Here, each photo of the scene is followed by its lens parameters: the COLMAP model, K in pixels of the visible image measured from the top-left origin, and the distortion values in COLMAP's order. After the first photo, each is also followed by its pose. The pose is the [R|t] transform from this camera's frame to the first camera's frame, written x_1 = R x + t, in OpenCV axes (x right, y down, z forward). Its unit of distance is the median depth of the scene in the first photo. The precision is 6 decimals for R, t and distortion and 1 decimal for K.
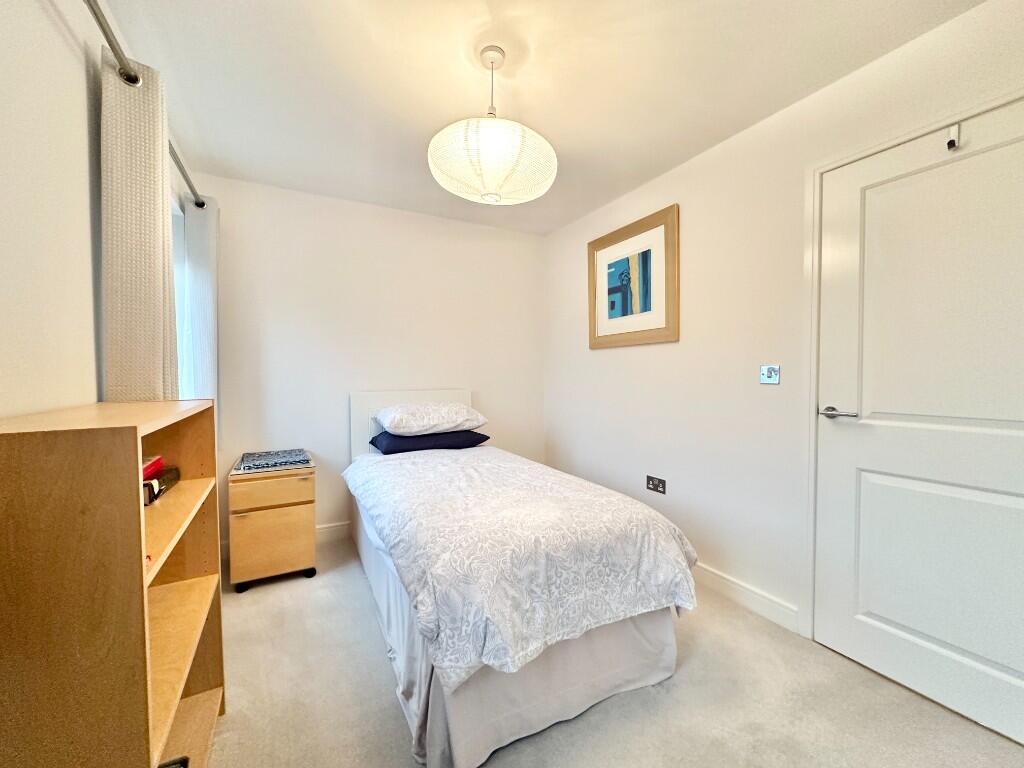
lens RADIAL K [[416.3, 0, 512.0], [0, 416.3, 384.0], [0, 0, 1]] dist [-0.004611, -0.000359]
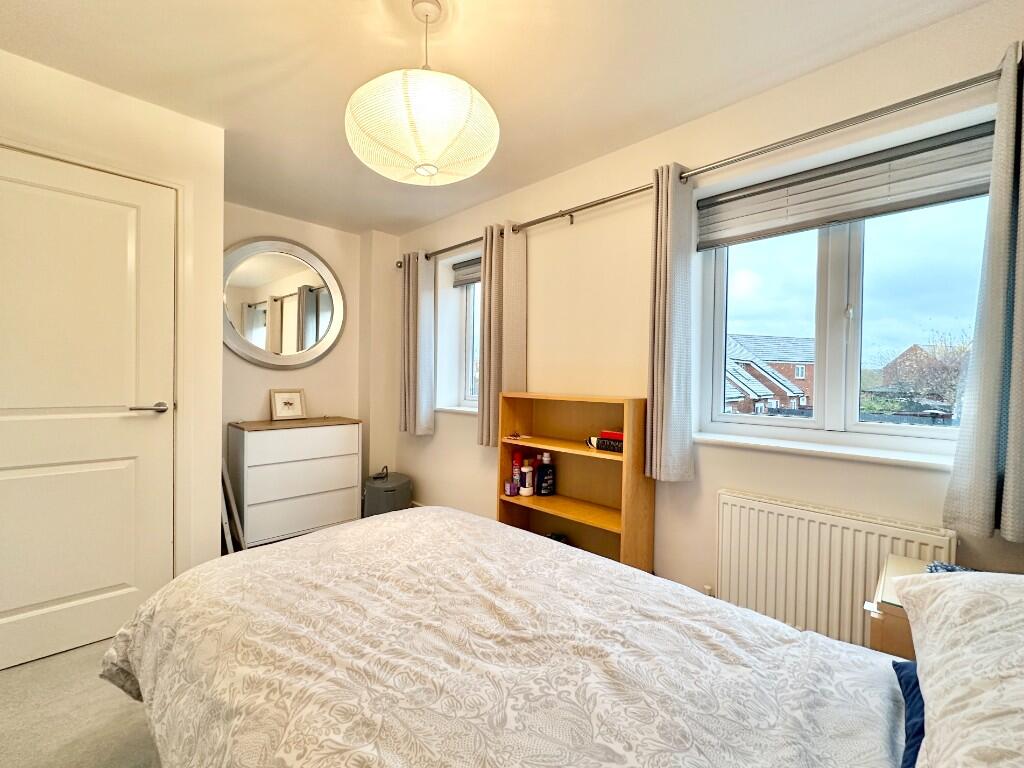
lens RADIAL K [[416.3, 0, 512.0], [0, 416.3, 384.0], [0, 0, 1]] dist [-0.004611, -0.000359]
pose [[-0.951311, -0.007012, -0.308153, 0.039015], [-0.022050, 0.998728, 0.045346, -0.053833], [0.307443, 0.049933, -0.950255, 1.815932]]
